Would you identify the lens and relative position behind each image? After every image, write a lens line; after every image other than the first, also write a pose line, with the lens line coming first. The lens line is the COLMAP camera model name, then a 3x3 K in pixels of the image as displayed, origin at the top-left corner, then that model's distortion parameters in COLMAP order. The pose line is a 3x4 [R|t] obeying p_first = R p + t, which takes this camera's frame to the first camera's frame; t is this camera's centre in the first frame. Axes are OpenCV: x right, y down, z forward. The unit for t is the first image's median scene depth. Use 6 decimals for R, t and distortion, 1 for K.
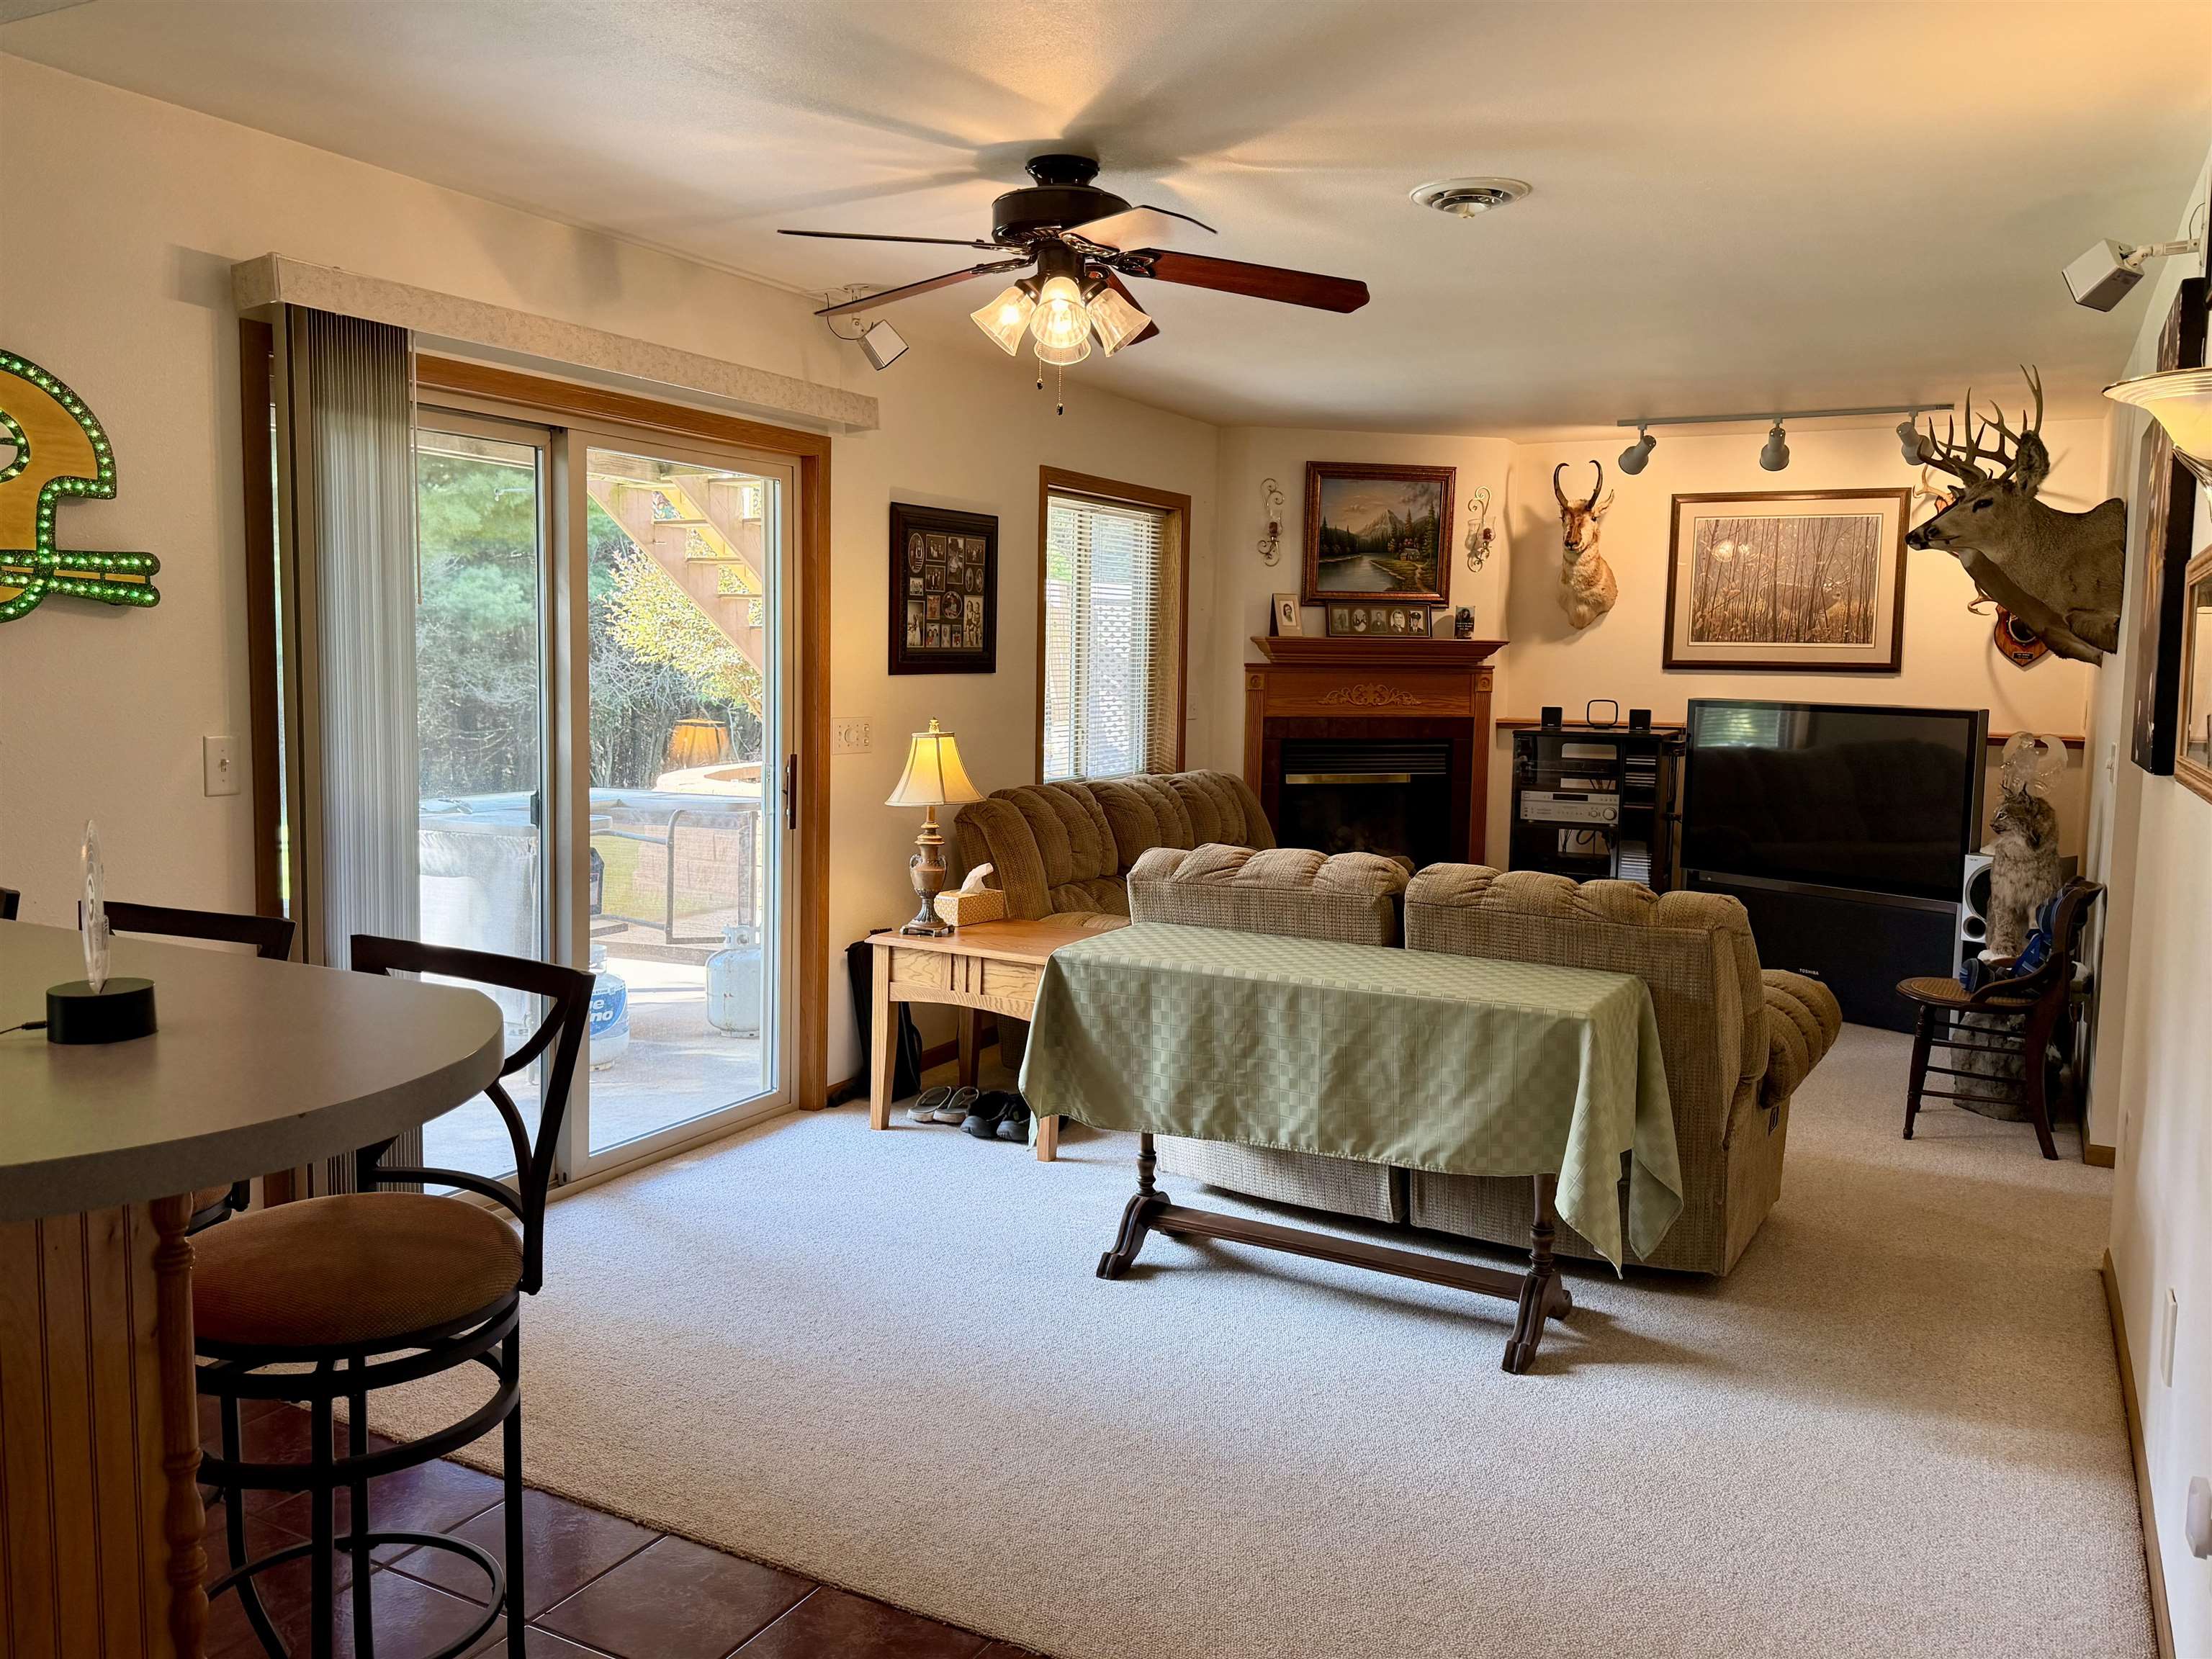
lens RADIAL K [[1678.4, 0, 1058.6], [0, 1678.4, 838.6], [0, 0, 1]] dist [0.036463, -0.054072]
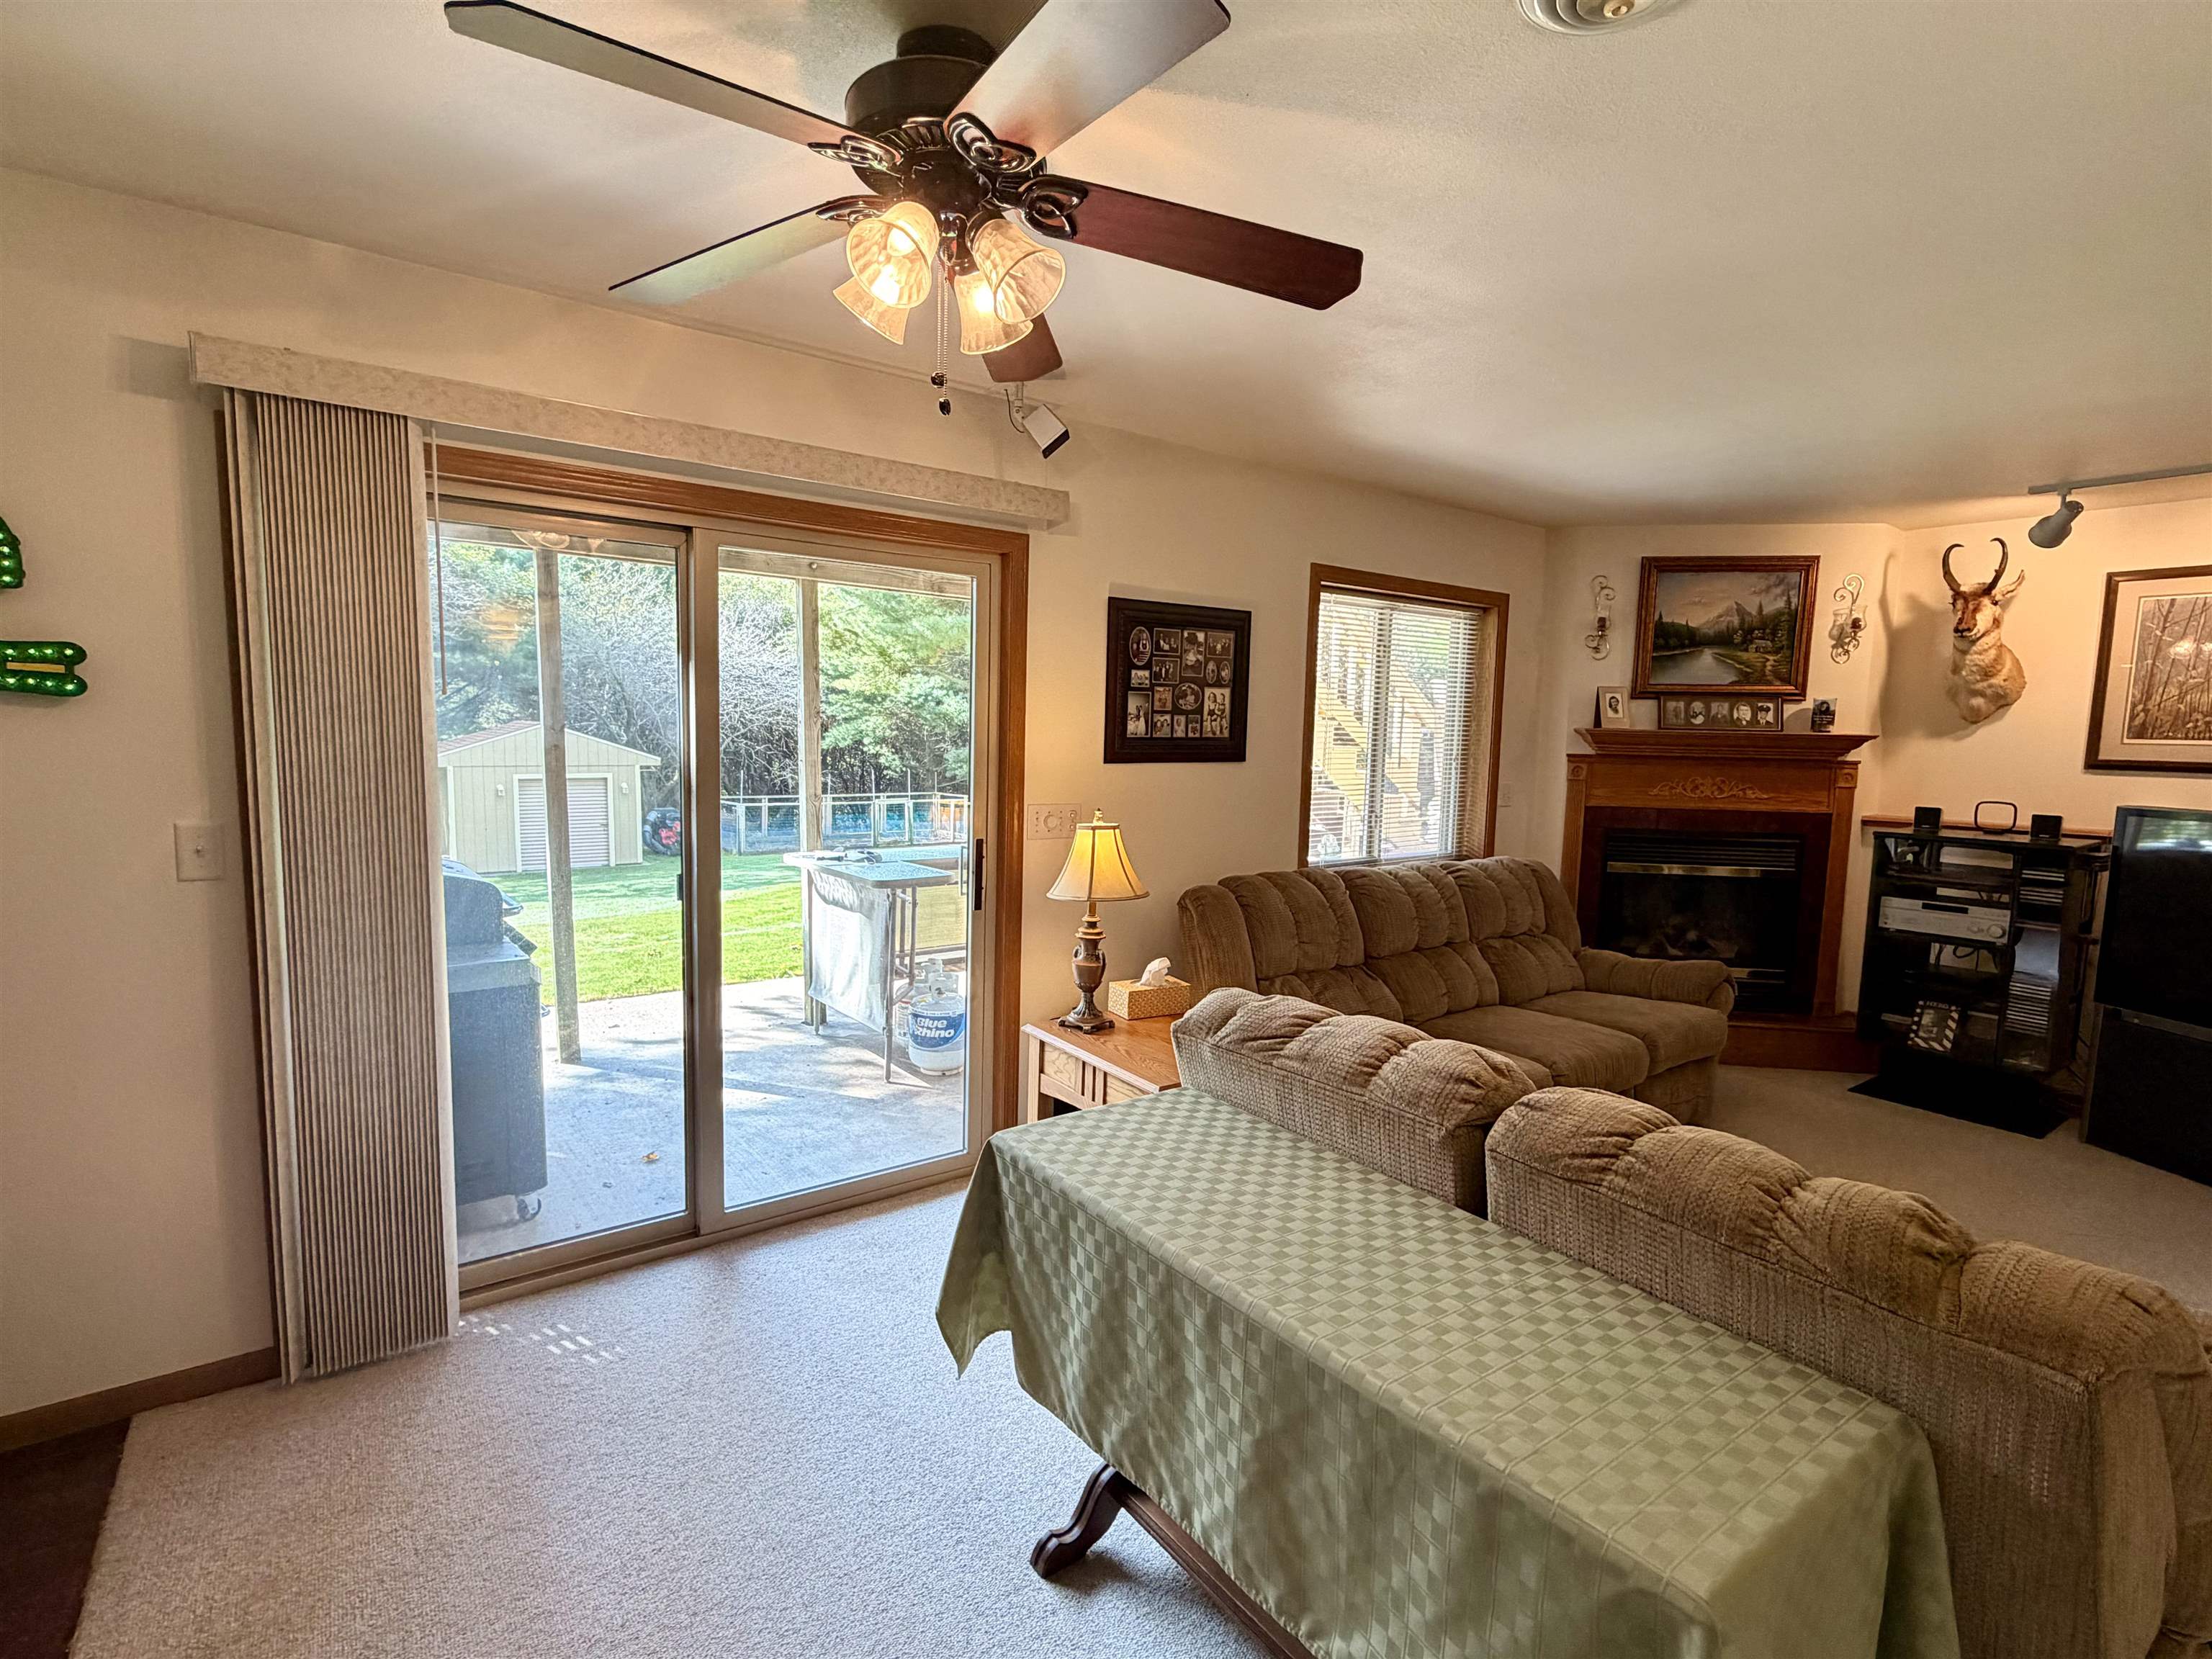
lens RADIAL K [[1040.8, 0, 1095.1], [0, 1040.8, 837.4], [0, 0, 1]] dist [-0.005057, -0.001209]
pose [[0.907423, 0.050339, -0.417192, 0.123112], [-0.055283, 0.998471, 0.000231, -0.038562], [0.416566, 0.022854, 0.908818, 0.308728]]
